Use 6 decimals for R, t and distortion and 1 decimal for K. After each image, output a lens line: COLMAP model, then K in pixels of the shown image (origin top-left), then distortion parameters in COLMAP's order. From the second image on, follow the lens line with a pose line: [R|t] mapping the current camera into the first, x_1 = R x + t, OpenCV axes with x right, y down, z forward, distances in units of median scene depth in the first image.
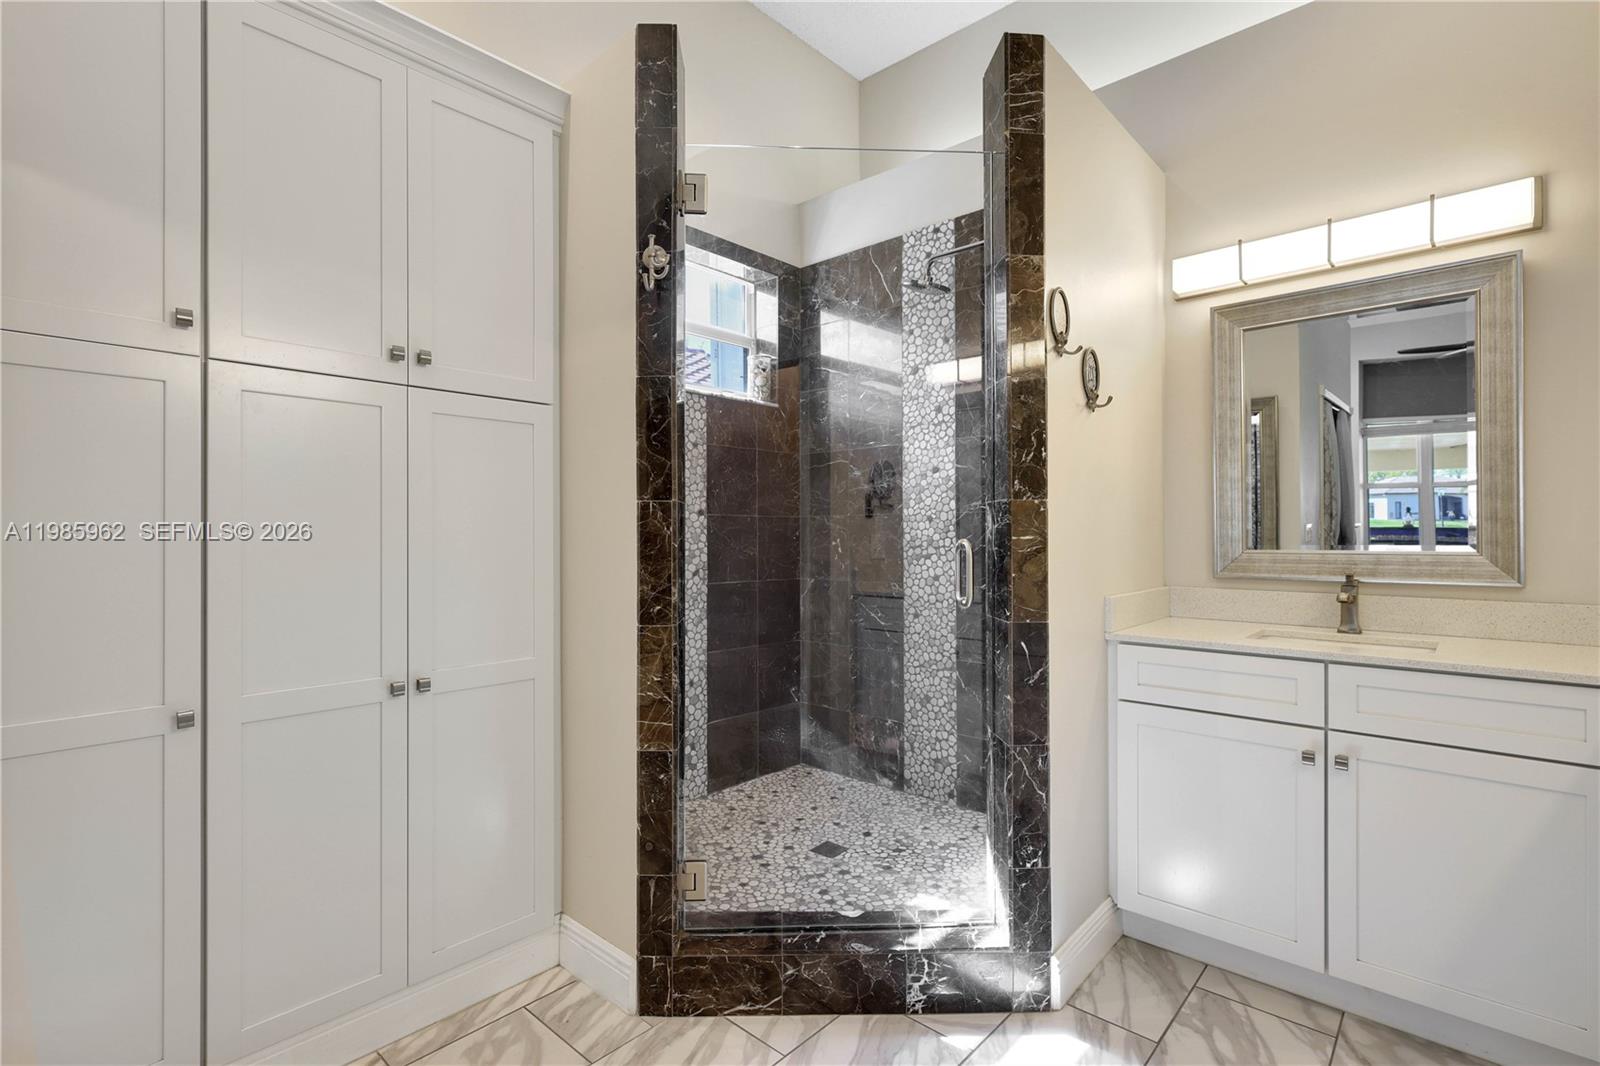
lens RADIAL K [[750.2, 0, 801.8], [0, 750.2, 532.7], [0, 0, 1]] dist [-0.002629, -0.000115]
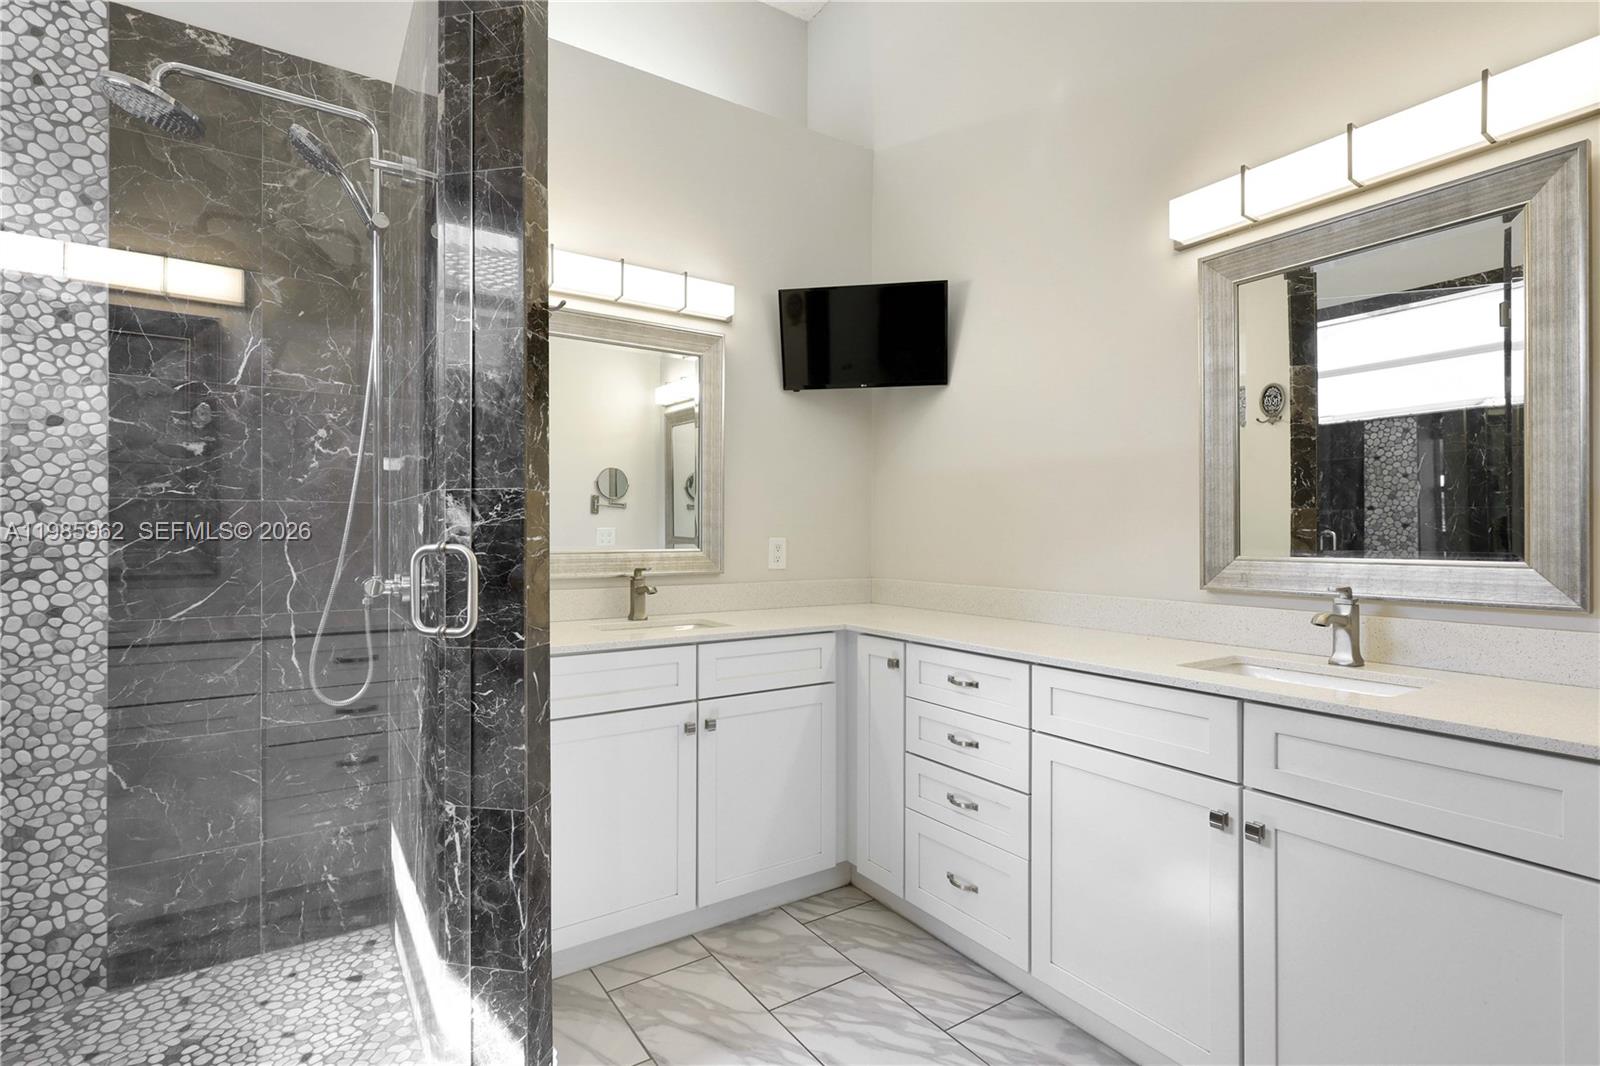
lens RADIAL K [[750.2, 0, 801.7], [0, 750.2, 533.7], [0, 0, 1]] dist [-0.002629, -0.000115]
pose [[0.238977, 0.004443, 0.971015, -0.236621], [-0.002401, 0.999989, -0.003985, 0.002345], [-0.971022, -0.001379, 0.238985, 0.323566]]
